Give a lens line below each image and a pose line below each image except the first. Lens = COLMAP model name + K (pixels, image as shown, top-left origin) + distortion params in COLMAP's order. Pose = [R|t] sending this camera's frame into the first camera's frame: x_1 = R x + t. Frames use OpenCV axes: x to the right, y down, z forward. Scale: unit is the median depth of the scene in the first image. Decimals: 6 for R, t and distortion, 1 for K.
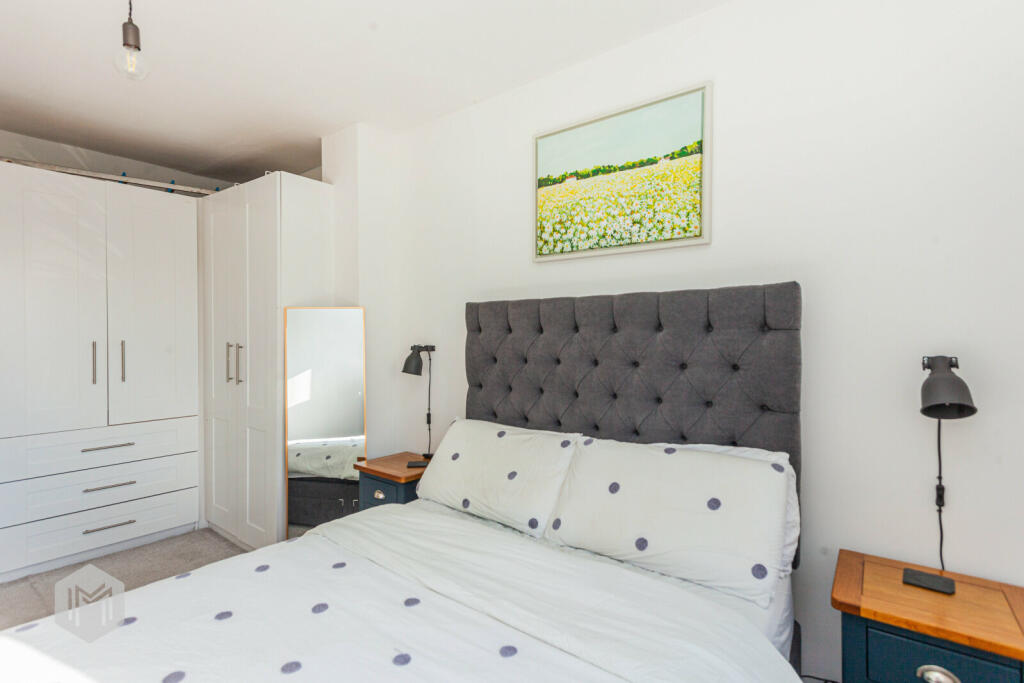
lens RADIAL K [[484.8, 0, 512.0], [0, 484.8, 341.5], [0, 0, 1]] dist [-0.001357, 0.000118]
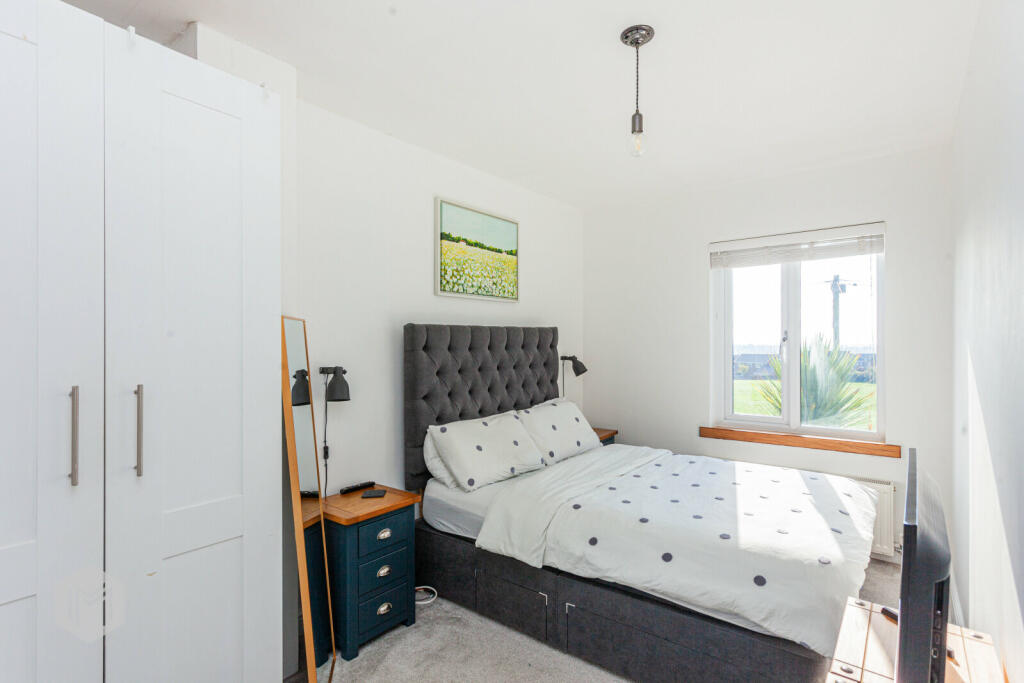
lens RADIAL K [[484.8, 0, 512.0], [0, 484.8, 341.5], [0, 0, 1]] dist [-0.001357, 0.000118]
pose [[0.017674, -0.001523, 0.999843, -1.331893], [0.017746, 0.999842, 0.001209, -0.041868], [-0.999686, 0.017721, 0.017698, 0.846455]]
